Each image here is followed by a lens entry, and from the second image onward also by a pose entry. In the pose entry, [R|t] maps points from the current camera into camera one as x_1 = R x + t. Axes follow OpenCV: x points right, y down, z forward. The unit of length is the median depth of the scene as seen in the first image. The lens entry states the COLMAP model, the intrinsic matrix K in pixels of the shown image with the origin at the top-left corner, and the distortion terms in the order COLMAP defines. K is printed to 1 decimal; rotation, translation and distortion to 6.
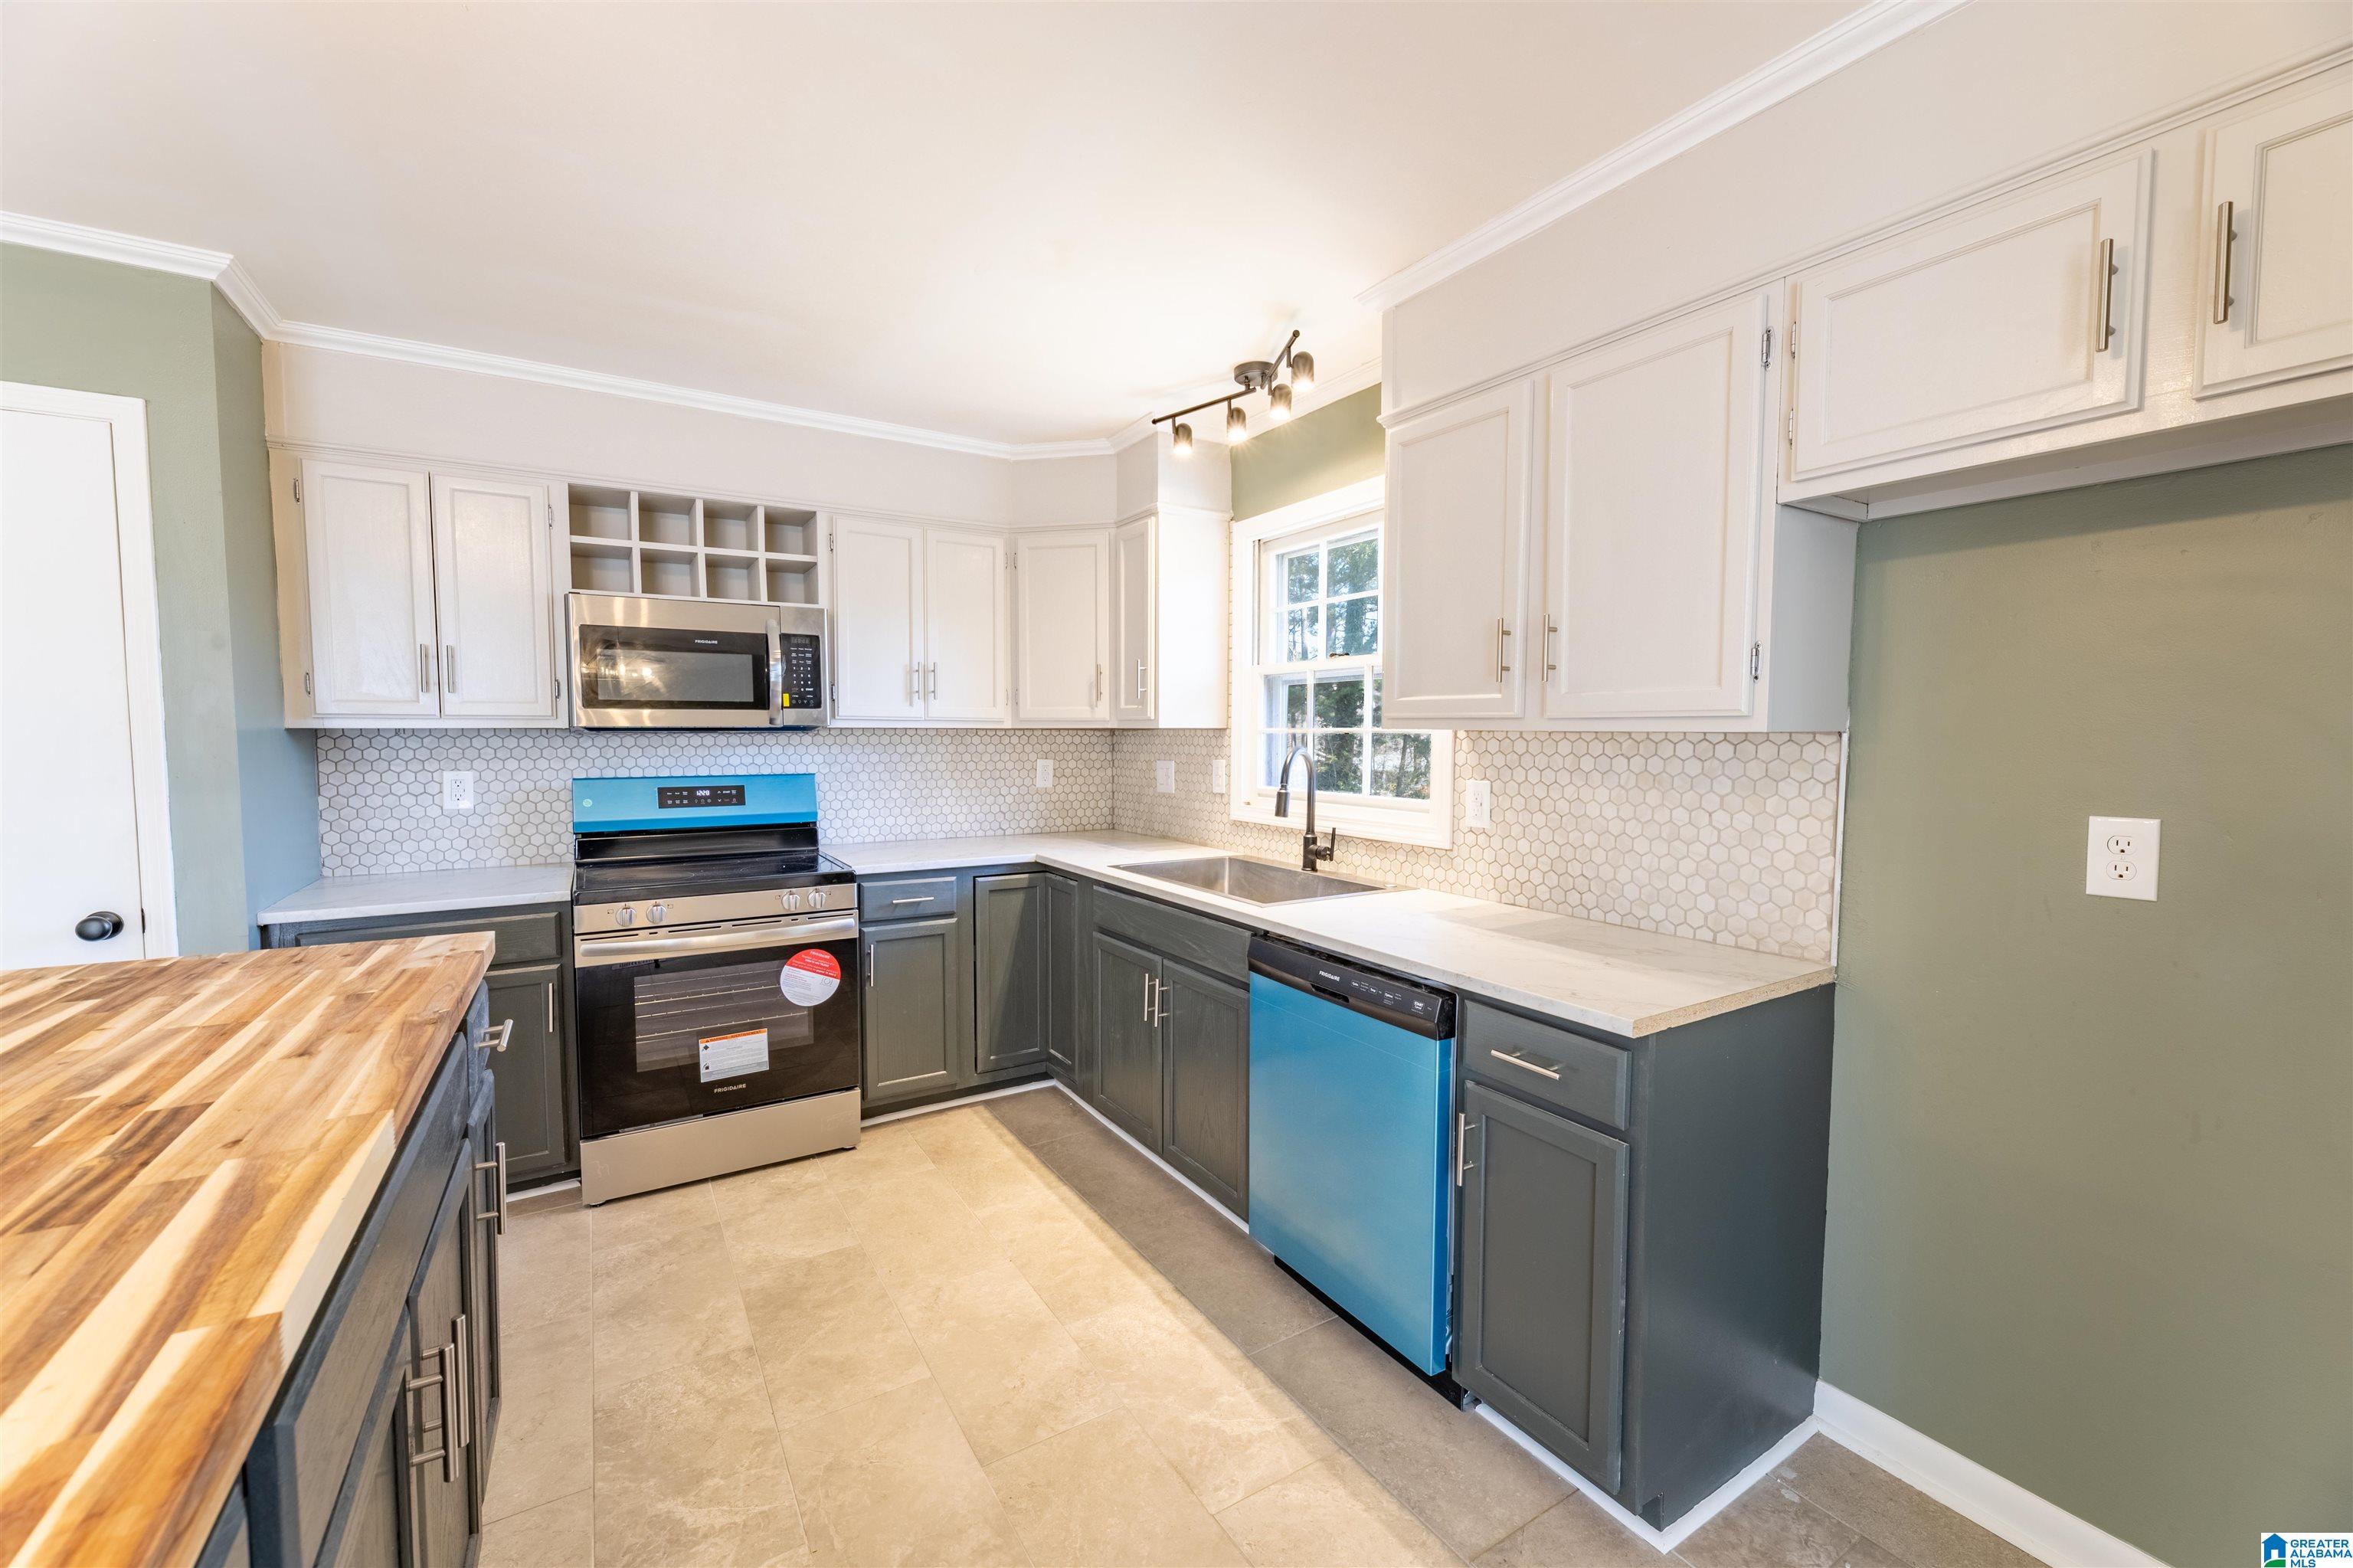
lens RADIAL K [[944.9, 0, 1176.5], [0, 944.9, 784.0], [0, 0, 1]] dist [-0.001163, -0.000150]
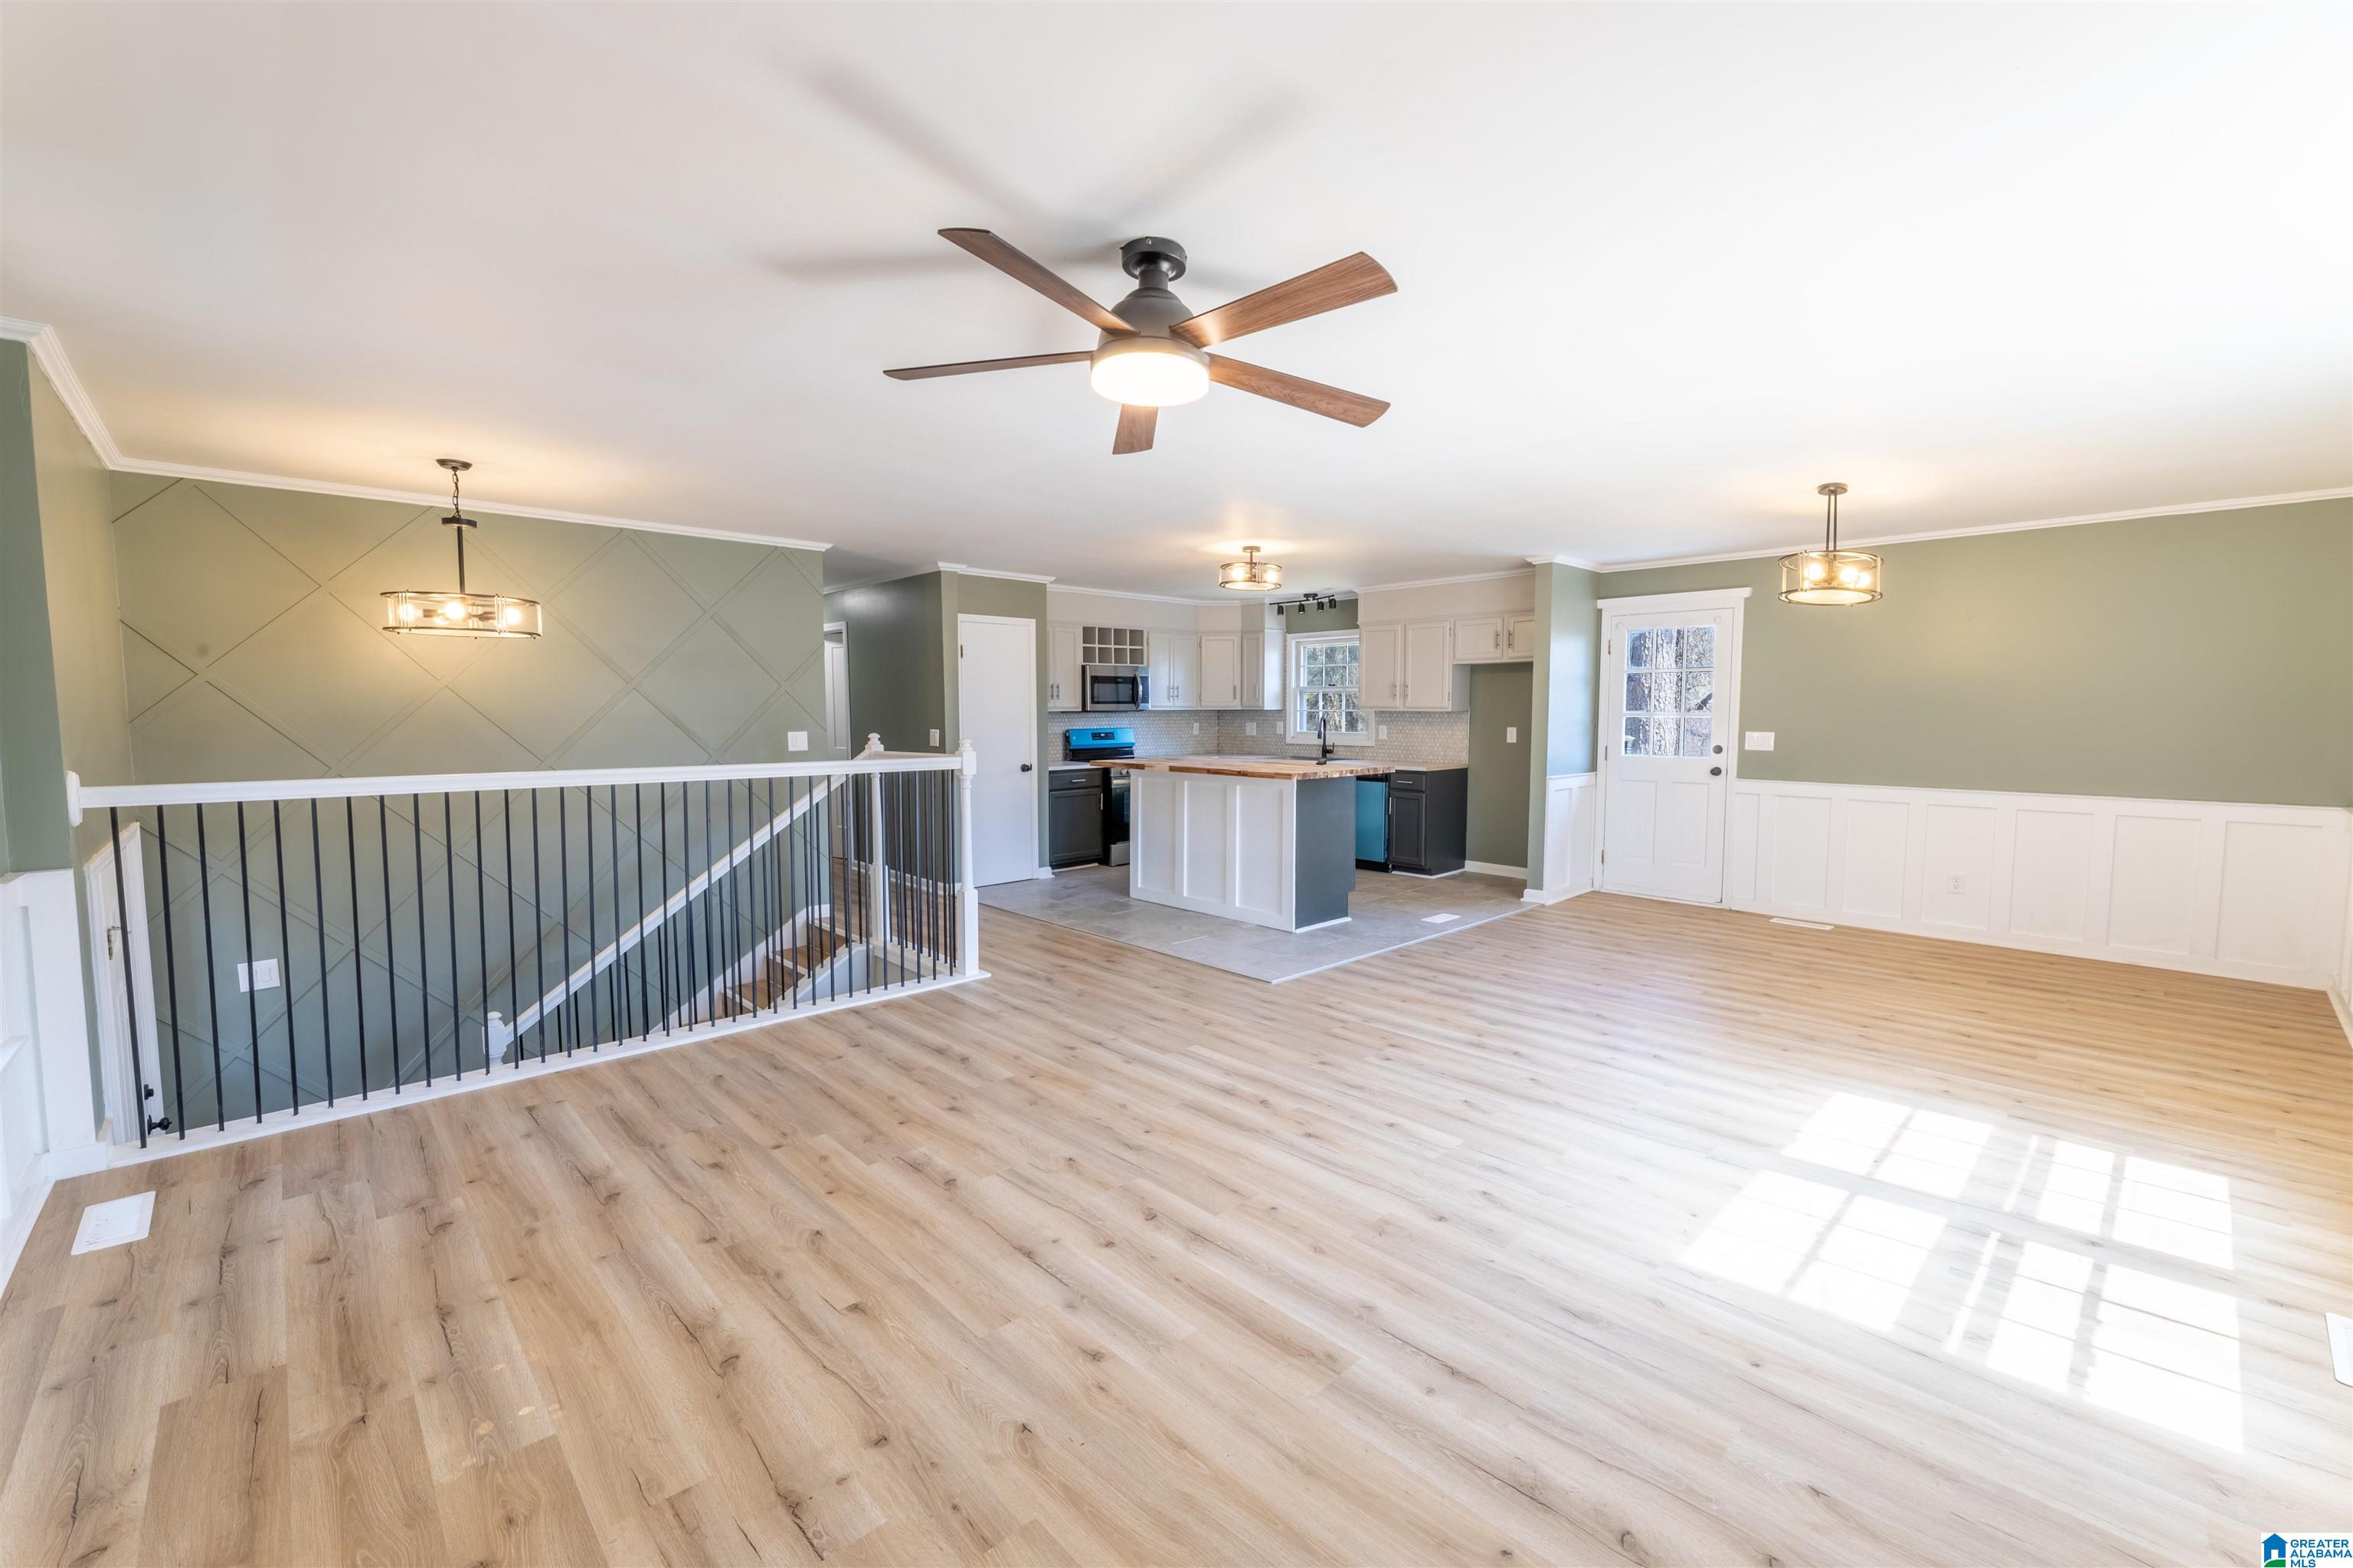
lens RADIAL K [[956.2, 0, 1171.2], [0, 956.2, 789.8], [0, 0, 1]] dist [-0.002456, -0.000378]
pose [[0.980197, -0.021641, 0.196841, -0.905282], [0.015427, 0.999335, 0.033043, 0.082833], [-0.197425, -0.029352, 0.979878, -1.815432]]
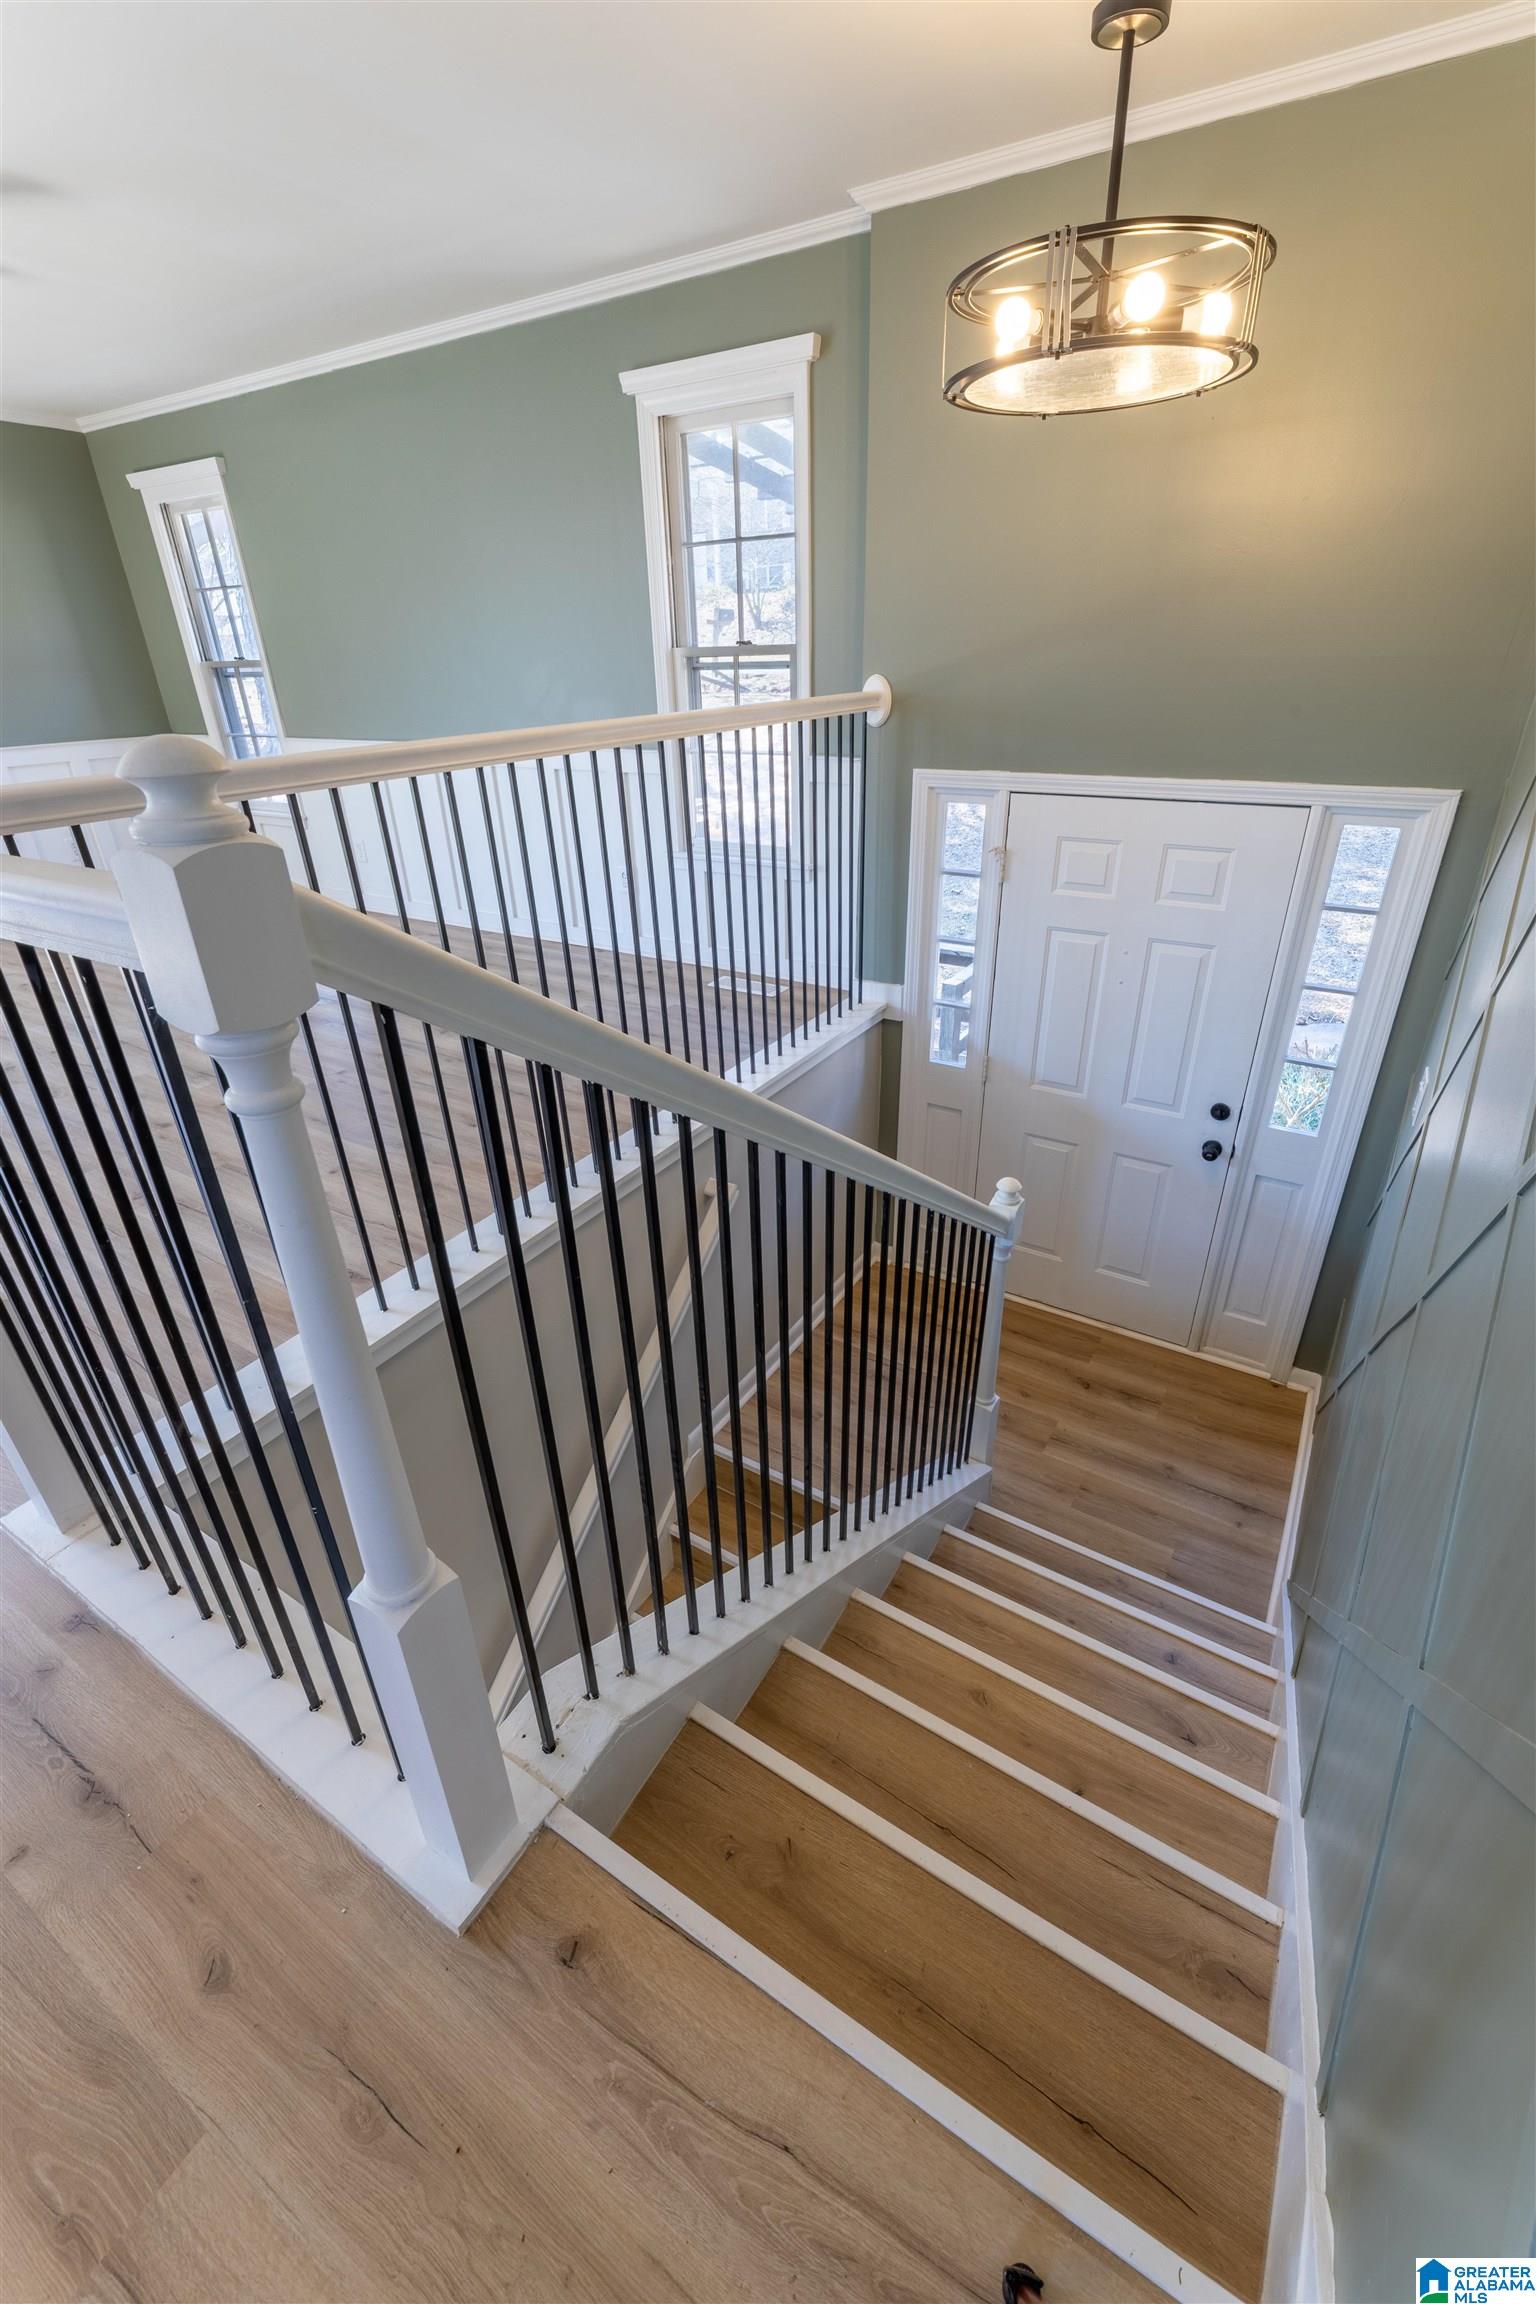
lens RADIAL K [[962.4, 0, 761.9], [0, 962.4, 1153.0], [0, 0, 1]] dist [-0.001716, -0.000470]
pose [[-0.897178, 0.222340, -0.381623, -1.112245], [-0.000107, 0.863939, 0.503597, 0.001551], [0.441669, 0.451857, -0.775083, 0.317446]]
